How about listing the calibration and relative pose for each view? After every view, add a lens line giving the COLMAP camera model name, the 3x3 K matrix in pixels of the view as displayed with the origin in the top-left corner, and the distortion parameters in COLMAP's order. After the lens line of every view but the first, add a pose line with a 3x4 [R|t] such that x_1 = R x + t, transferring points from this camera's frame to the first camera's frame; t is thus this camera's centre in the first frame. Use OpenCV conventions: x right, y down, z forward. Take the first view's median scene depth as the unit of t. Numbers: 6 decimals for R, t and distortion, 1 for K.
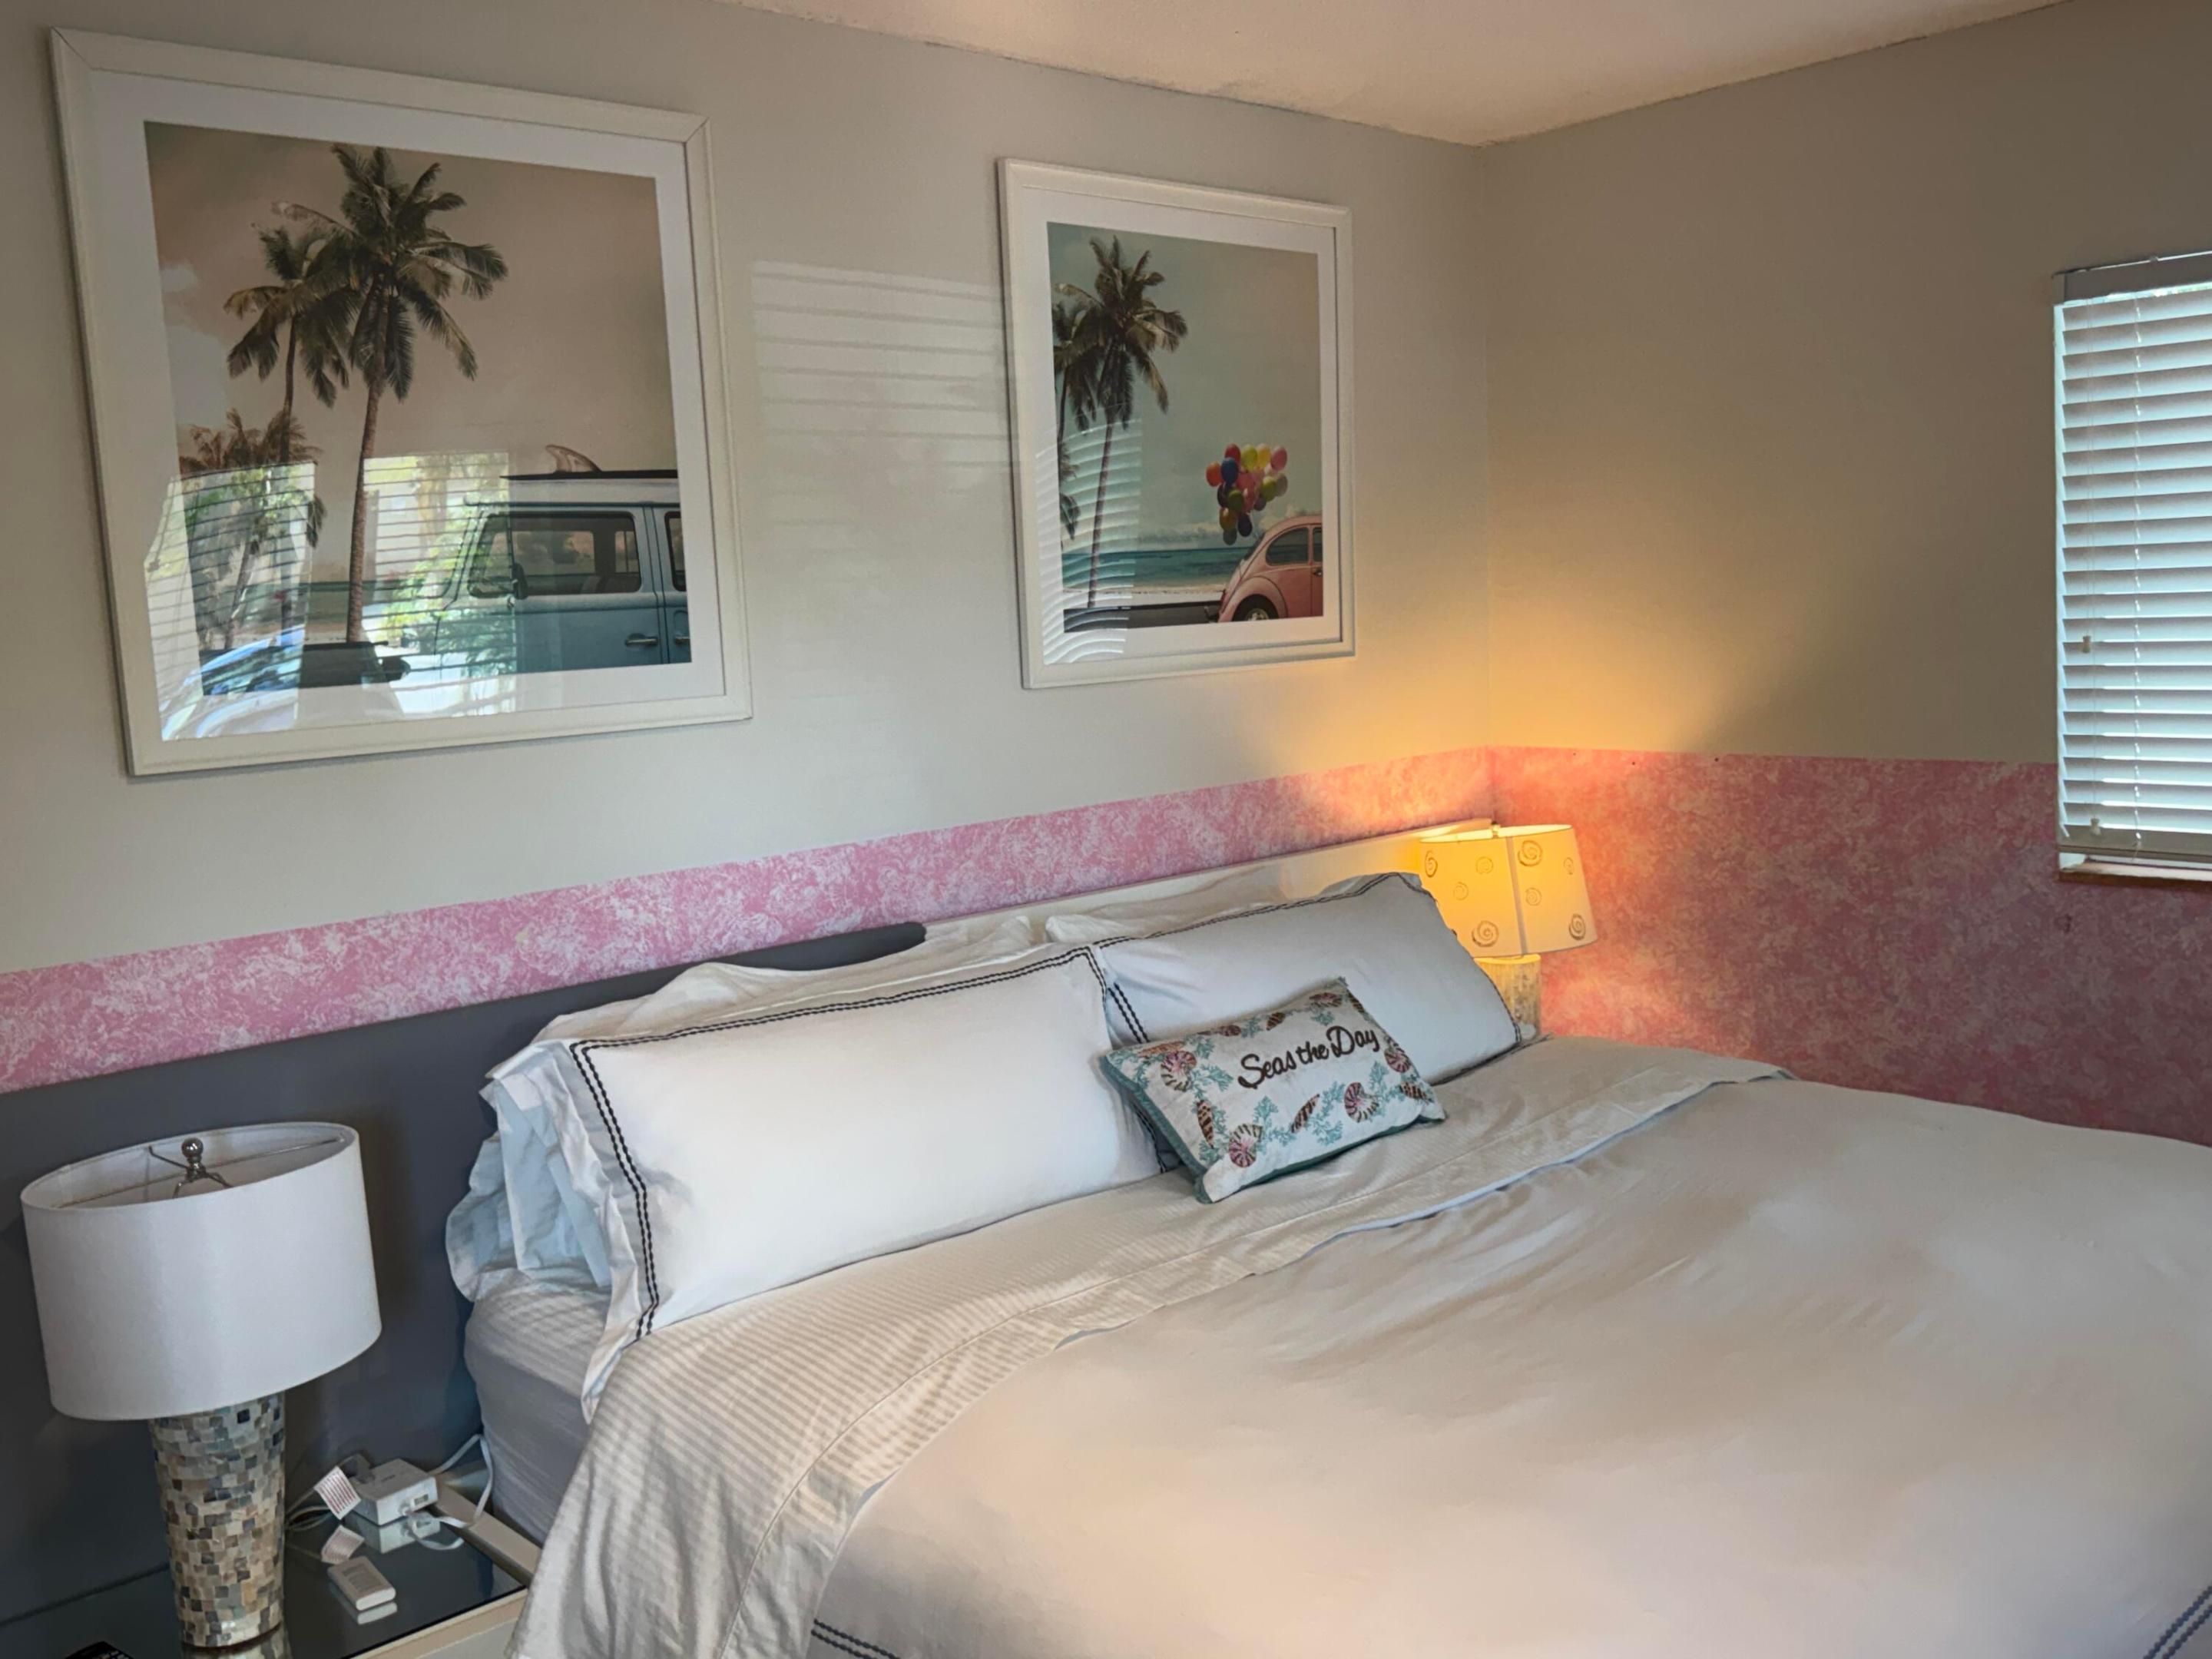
lens RADIAL K [[1949.9, 0, 1108.6], [0, 1949.9, 785.2], [0, 0, 1]] dist [0.103097, -0.179430]
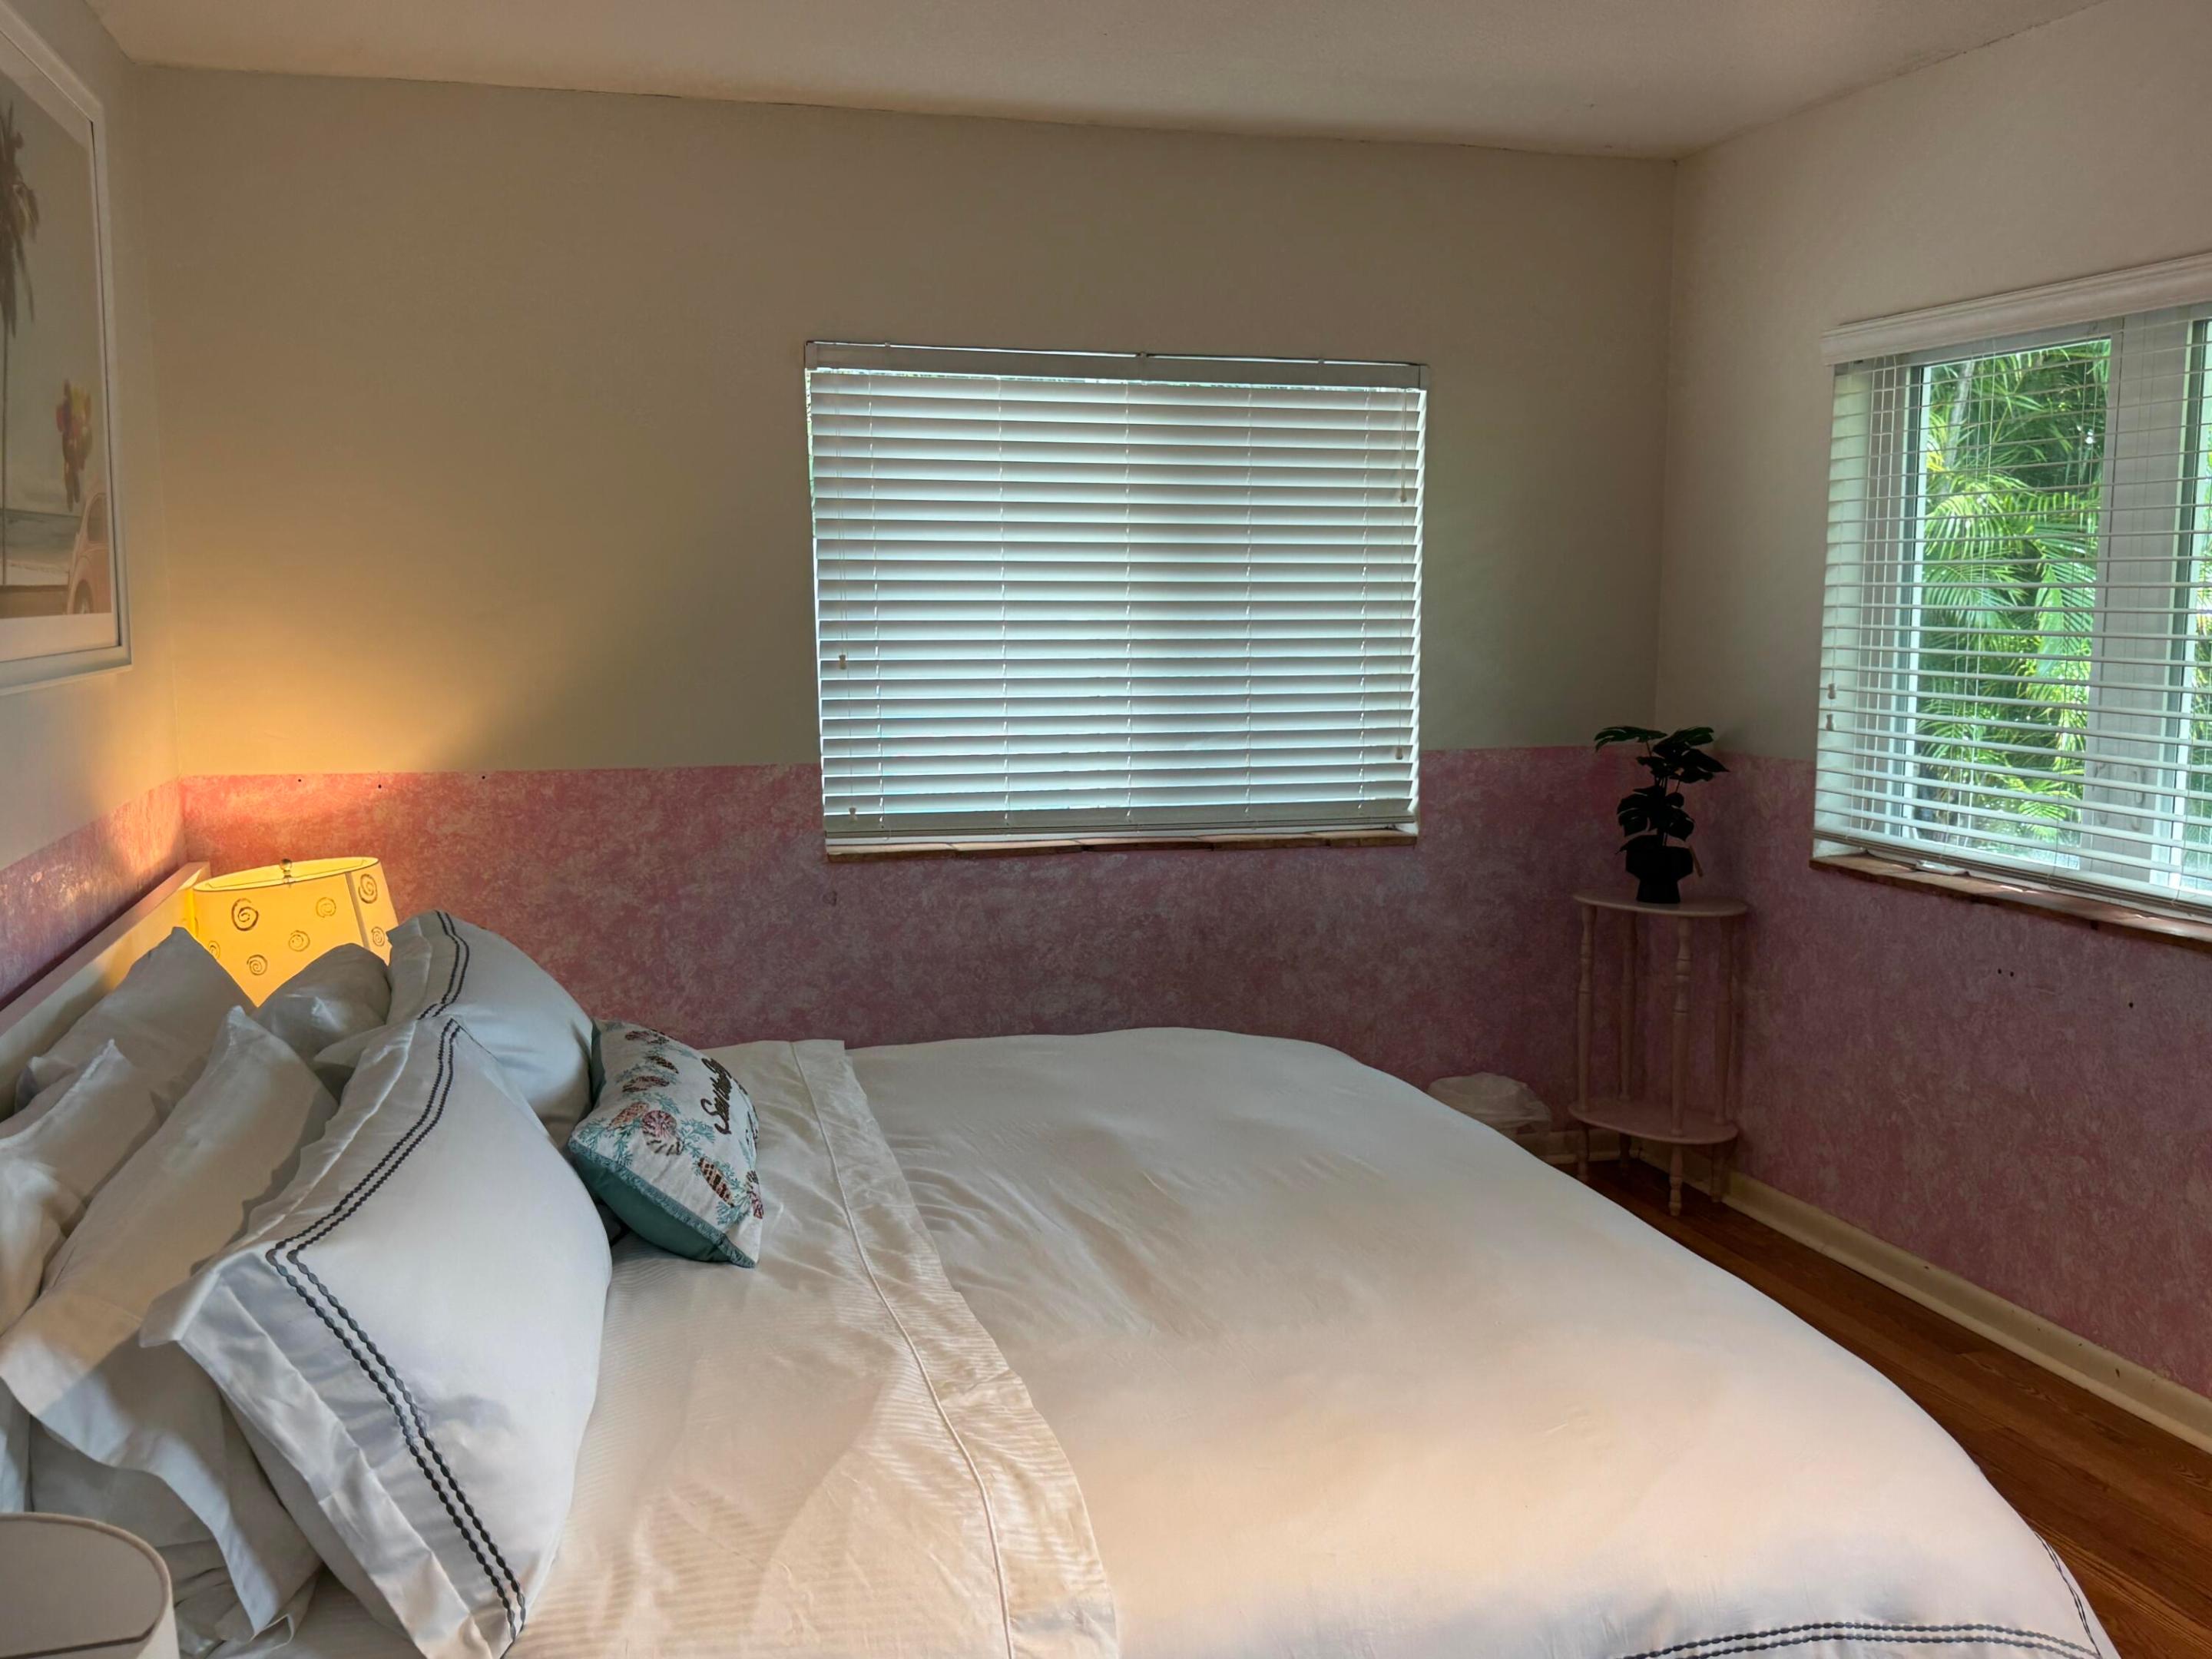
lens RADIAL K [[1949.9, 0, 1090.9], [0, 1949.9, 823.0], [0, 0, 1]] dist [0.103097, -0.179430]
pose [[0.440916, -0.059144, 0.895598, -0.464064], [0.065042, 0.997309, 0.033840, -0.004181], [-0.895189, 0.043331, 0.443576, 0.323664]]
